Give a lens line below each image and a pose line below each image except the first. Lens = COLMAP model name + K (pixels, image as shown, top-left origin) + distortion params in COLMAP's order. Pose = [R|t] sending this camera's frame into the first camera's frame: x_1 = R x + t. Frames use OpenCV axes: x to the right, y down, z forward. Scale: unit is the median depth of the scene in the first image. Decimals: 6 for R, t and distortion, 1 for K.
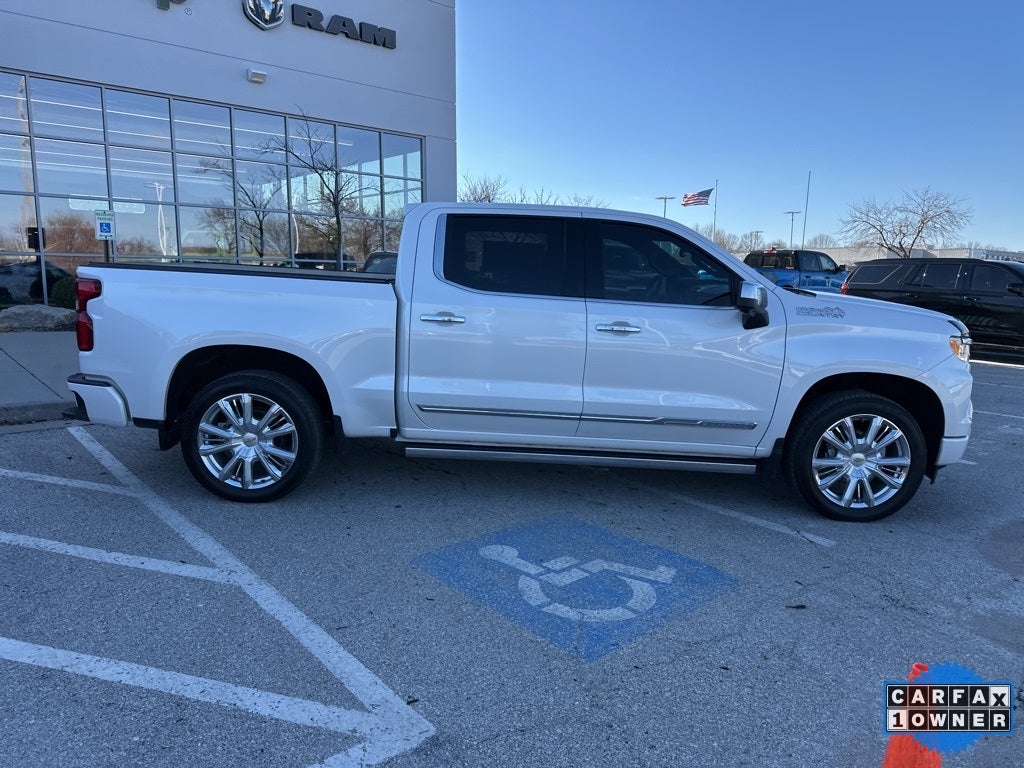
lens RADIAL K [[712.7, 0, 509.4], [0, 712.7, 387.6], [0, 0, 1]] dist [0.077691, -0.101368]
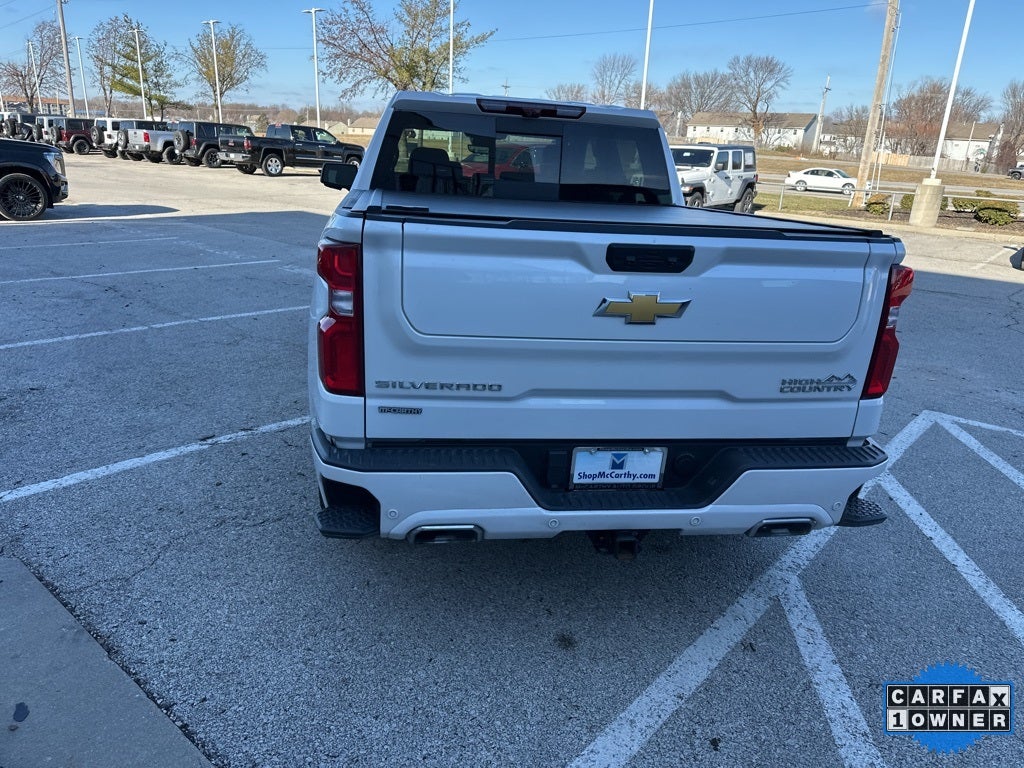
lens RADIAL K [[718.8, 0, 510.4], [0, 718.8, 384.1], [0, 0, 1]] dist [0.033985, -0.038469]
pose [[-0.154085, -0.326132, 0.932682, -1.060270], [0.101465, 0.933742, 0.343265, -0.274323], [-0.982834, 0.147527, -0.110784, 1.337019]]
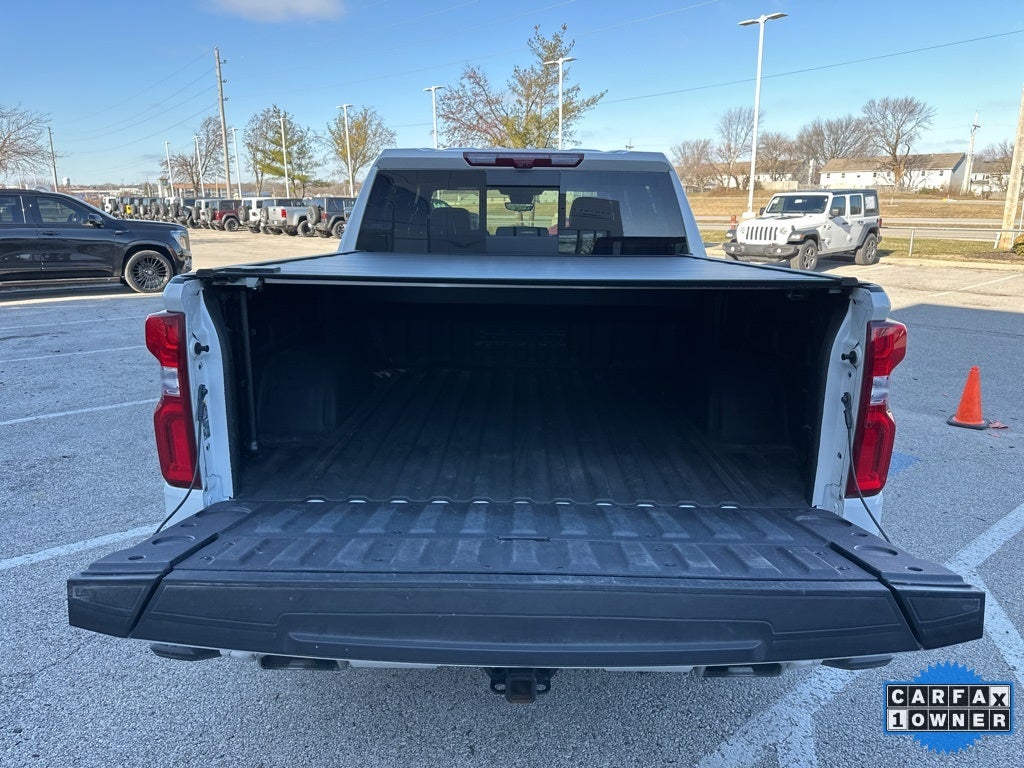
lens RADIAL K [[720.8, 0, 512.0], [0, 720.8, 381.2], [0, 0, 1]] dist [0.037128, -0.039995]
pose [[0.007610, -0.247842, 0.968771, -0.985657], [0.154956, 0.957388, 0.243713, -0.244608], [-0.987892, 0.148262, 0.045690, 1.182098]]
